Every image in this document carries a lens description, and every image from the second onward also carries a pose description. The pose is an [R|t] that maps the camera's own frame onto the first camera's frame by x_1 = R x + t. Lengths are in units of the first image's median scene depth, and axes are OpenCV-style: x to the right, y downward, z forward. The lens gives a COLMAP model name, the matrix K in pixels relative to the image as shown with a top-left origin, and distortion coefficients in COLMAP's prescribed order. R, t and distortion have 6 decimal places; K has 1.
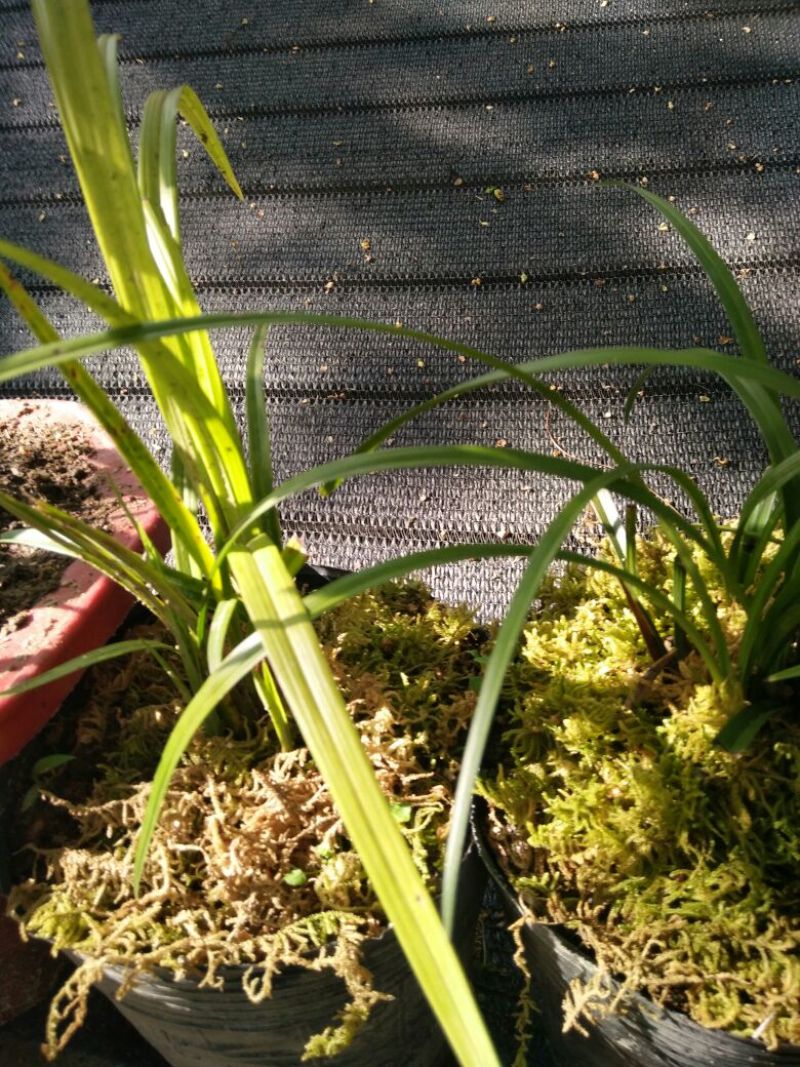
lens RADIAL K [[861.8, 0, 391.8], [0, 861.8, 519.4], [0, 0, 1]] dist [0.057092, -0.078659]
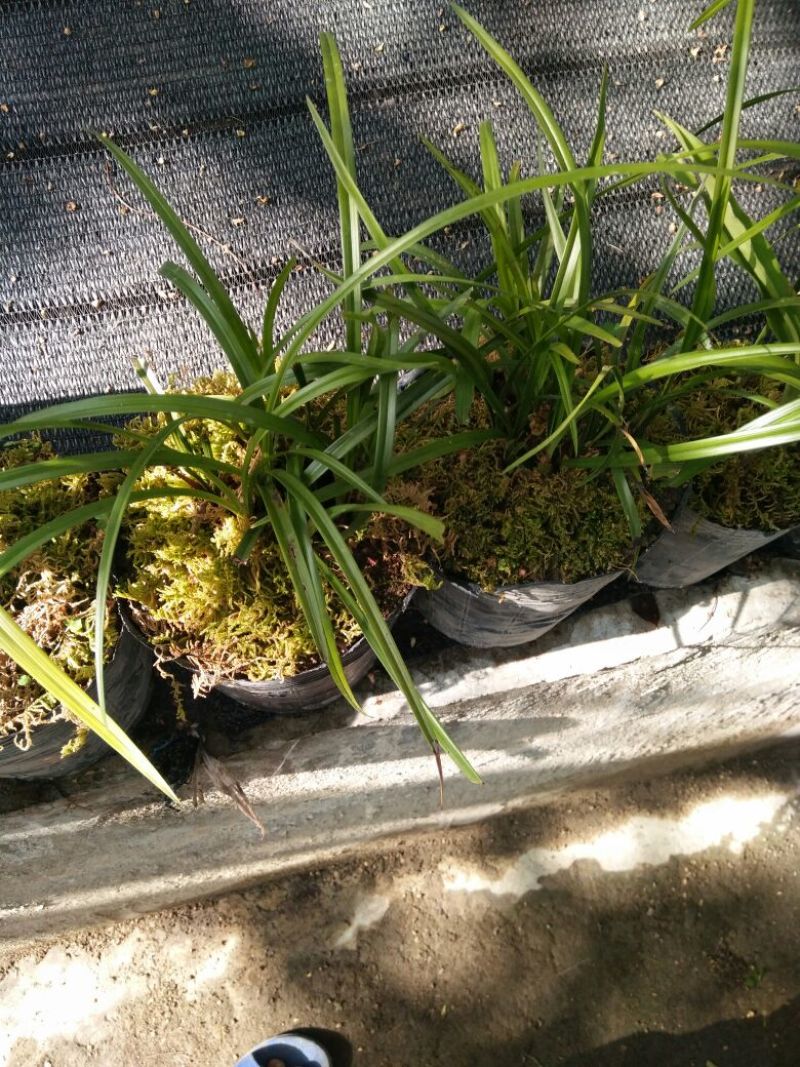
lens RADIAL K [[861.8, 0, 391.8], [0, 861.8, 519.4], [0, 0, 1]] dist [0.057092, -0.078659]
pose [[0.906841, -0.298229, 0.297822, 0.121181], [0.124117, 0.864251, 0.487508, -0.562649], [-0.402782, -0.405128, 0.820754, -0.528761]]
